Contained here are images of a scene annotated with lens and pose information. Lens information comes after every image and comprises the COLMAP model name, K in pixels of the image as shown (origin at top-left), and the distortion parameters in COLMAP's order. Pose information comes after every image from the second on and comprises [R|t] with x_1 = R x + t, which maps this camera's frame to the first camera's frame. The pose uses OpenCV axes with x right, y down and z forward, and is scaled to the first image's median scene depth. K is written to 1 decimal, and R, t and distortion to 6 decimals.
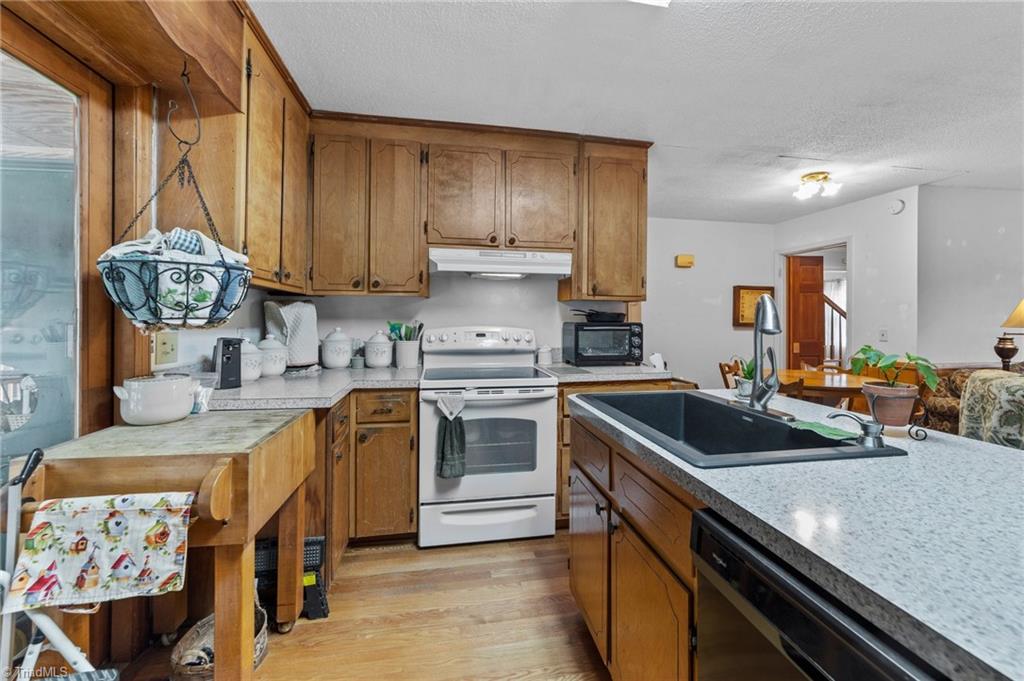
lens RADIAL K [[400.3, 0, 513.9], [0, 400.3, 318.2], [0, 0, 1]] dist [0.003899, 0.001630]
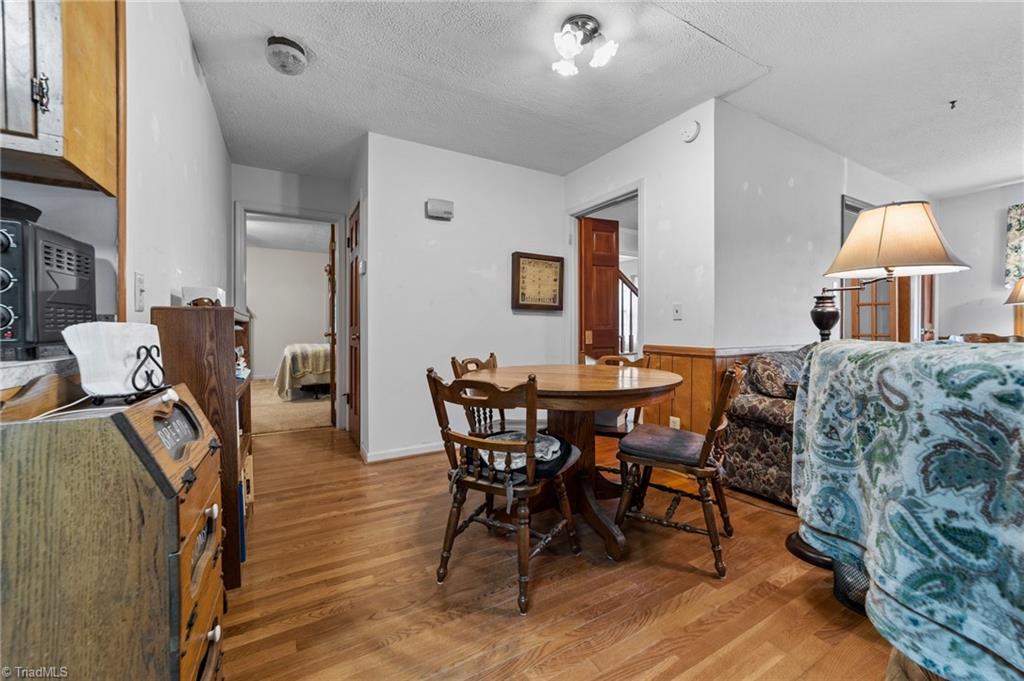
lens RADIAL K [[400.3, 0, 513.2], [0, 400.3, 333.7], [0, 0, 1]] dist [0.003899, 0.001630]
pose [[0.942801, -0.013015, 0.333101, 0.424169], [0.007709, 0.999822, 0.017247, 0.071605], [-0.333266, -0.013693, 0.942733, 0.441979]]
